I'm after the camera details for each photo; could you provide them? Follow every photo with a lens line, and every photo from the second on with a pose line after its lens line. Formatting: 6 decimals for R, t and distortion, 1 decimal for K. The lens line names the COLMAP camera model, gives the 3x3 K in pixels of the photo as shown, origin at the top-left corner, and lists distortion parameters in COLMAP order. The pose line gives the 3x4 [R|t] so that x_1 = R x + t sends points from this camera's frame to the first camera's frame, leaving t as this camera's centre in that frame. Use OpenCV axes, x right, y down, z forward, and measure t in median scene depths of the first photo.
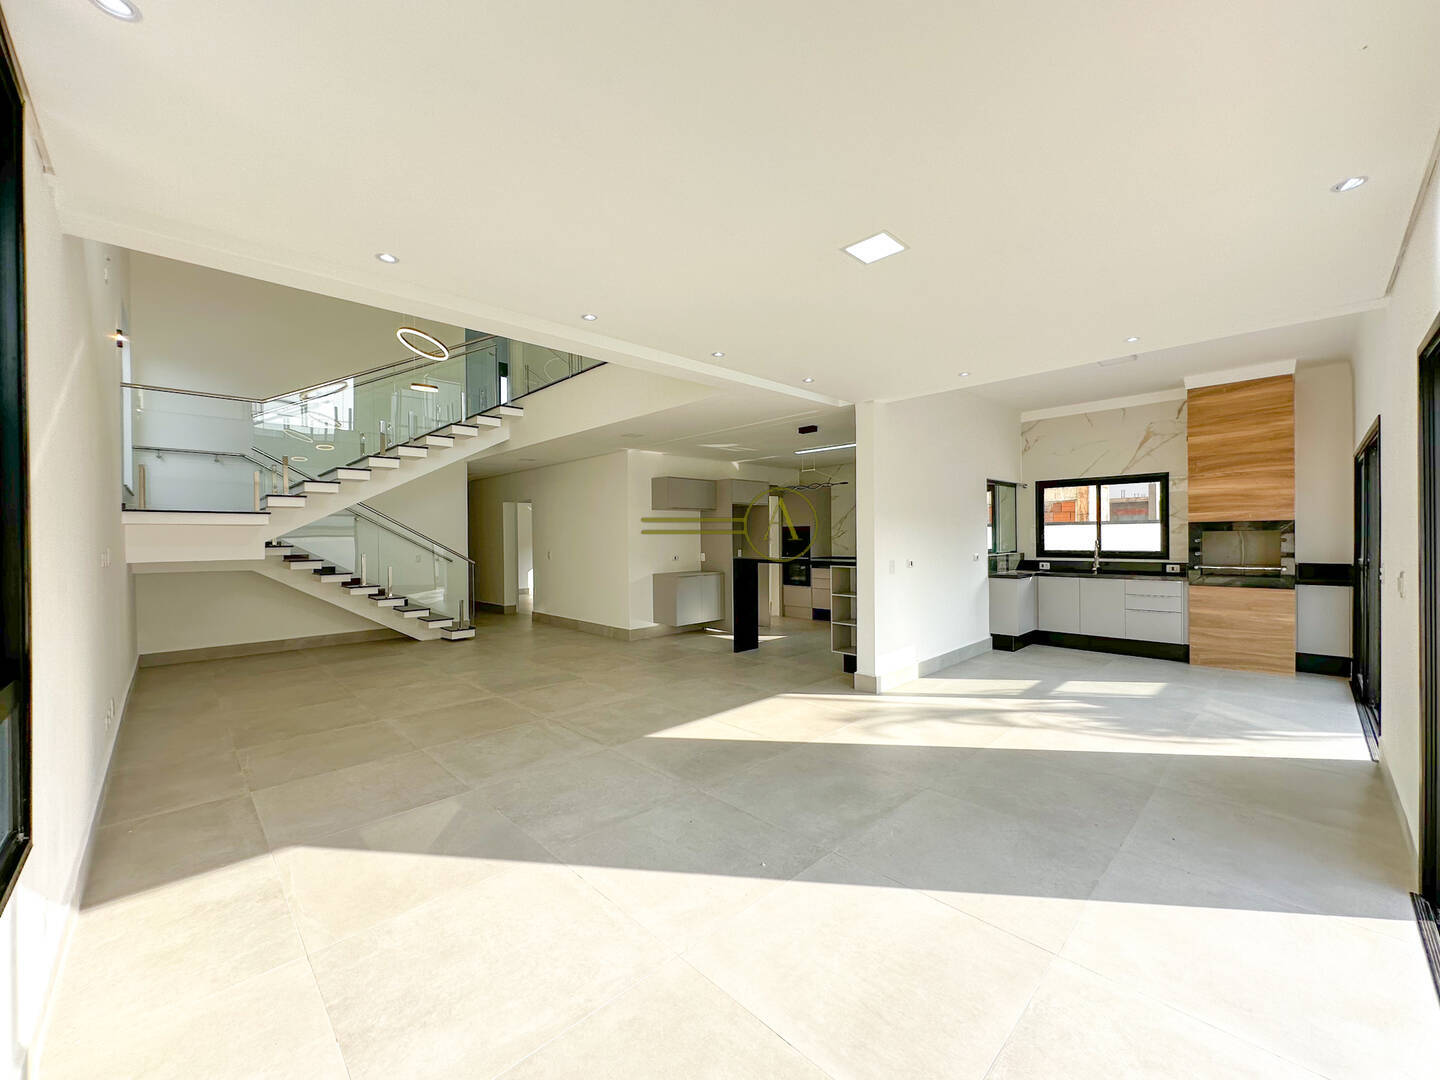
lens RADIAL K [[573.9, 0, 720.0], [0, 573.9, 540.0], [0, 0, 1]] dist [-0.006420, -0.000026]
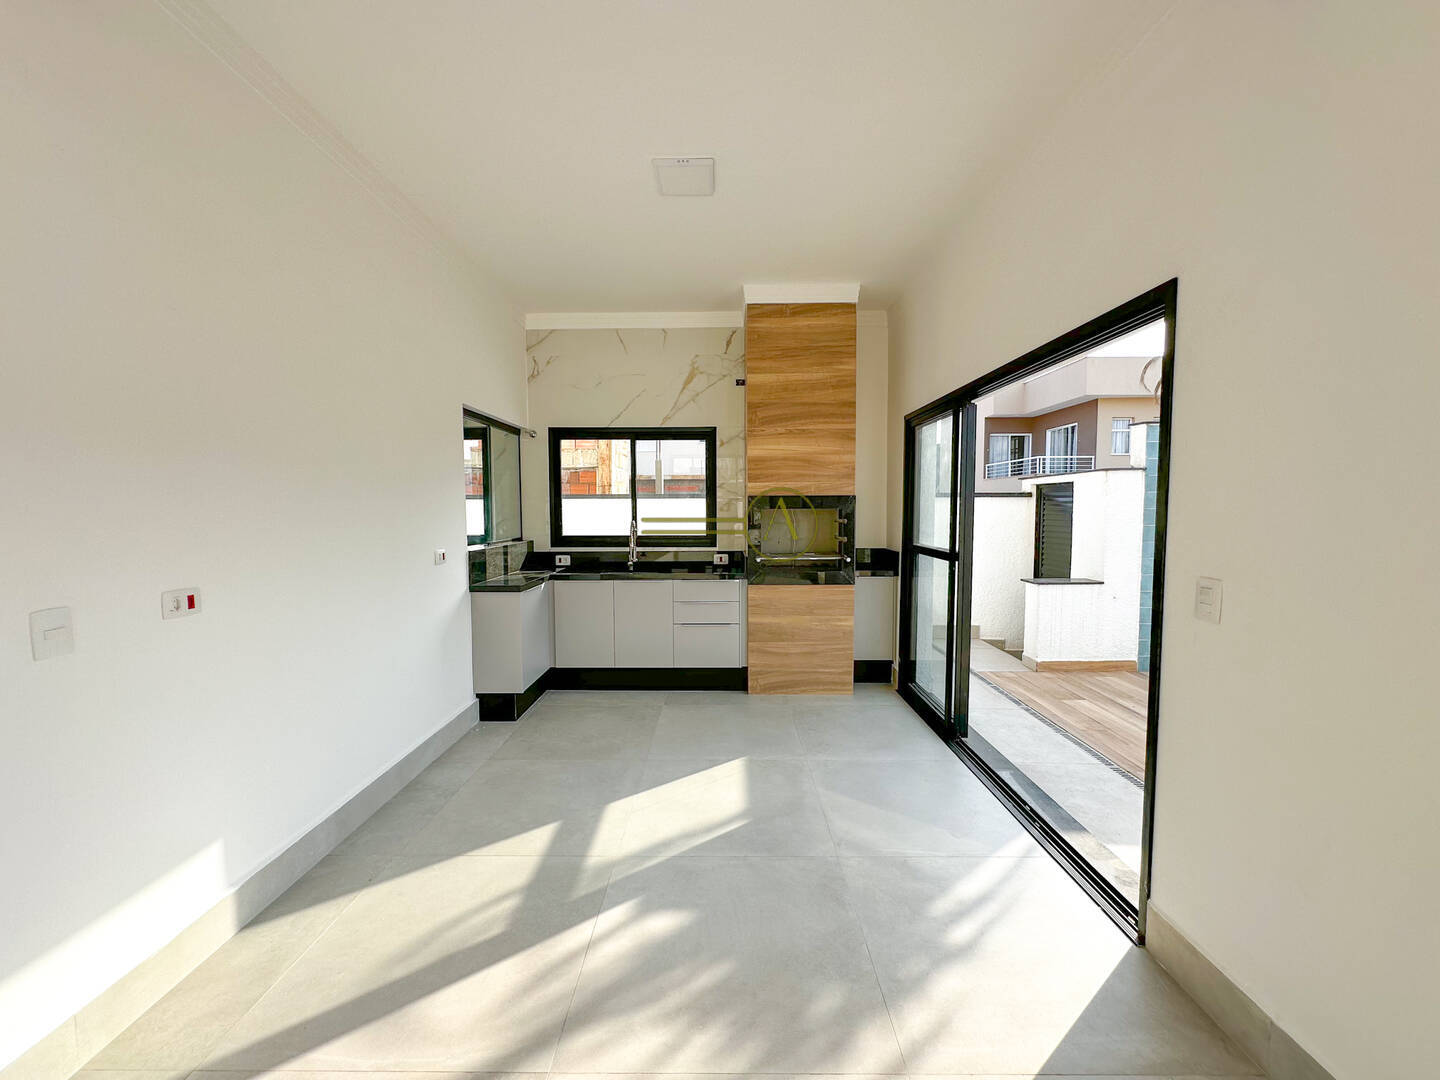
lens RADIAL K [[584.5, 0, 720.0], [0, 584.5, 540.0], [0, 0, 1]] dist [0.000999, 0.000073]
pose [[0.710916, -0.031182, 0.702585, 0.258151], [0.000134, 0.999023, 0.044203, -0.007566], [-0.703277, -0.031331, 0.710226, 0.457353]]
